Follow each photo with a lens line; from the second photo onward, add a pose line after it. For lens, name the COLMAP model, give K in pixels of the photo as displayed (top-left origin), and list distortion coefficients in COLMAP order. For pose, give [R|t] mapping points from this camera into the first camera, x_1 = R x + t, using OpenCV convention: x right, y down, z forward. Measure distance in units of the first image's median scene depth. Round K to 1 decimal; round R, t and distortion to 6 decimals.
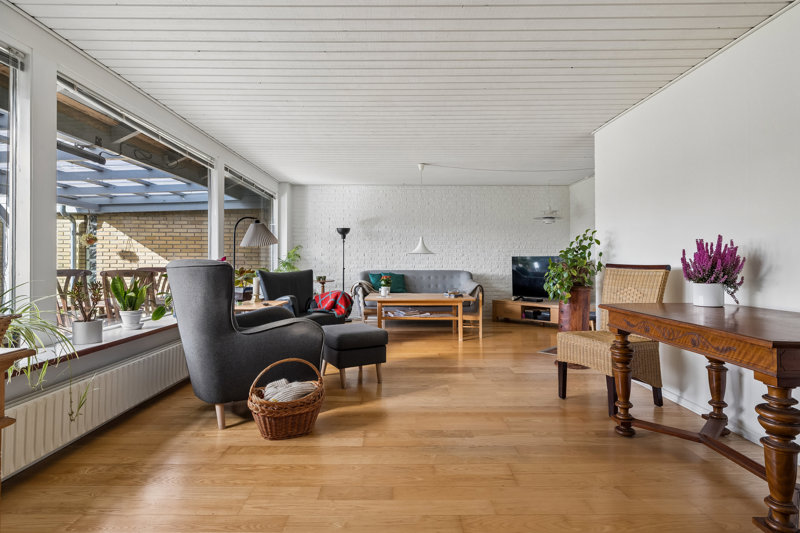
lens RADIAL K [[405.3, 0, 398.2], [0, 405.3, 263.5], [0, 0, 1]] dist [-0.001221, 0.000202]
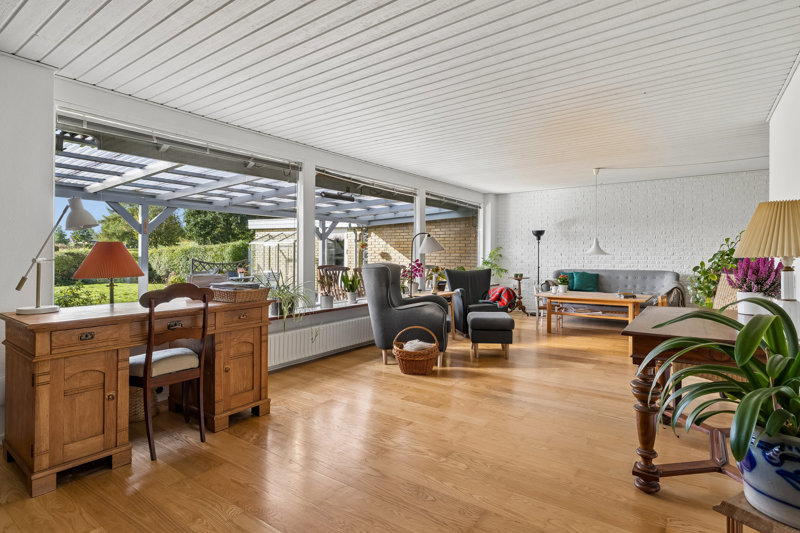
lens RADIAL K [[405.3, 0, 402.9], [0, 405.3, 264.5], [0, 0, 1]] dist [-0.001221, 0.000202]
pose [[0.816262, 0.008810, -0.577615, 0.213858], [-0.000165, 0.999887, 0.015017, -0.012093], [0.577682, -0.012162, 0.816171, -0.118129]]
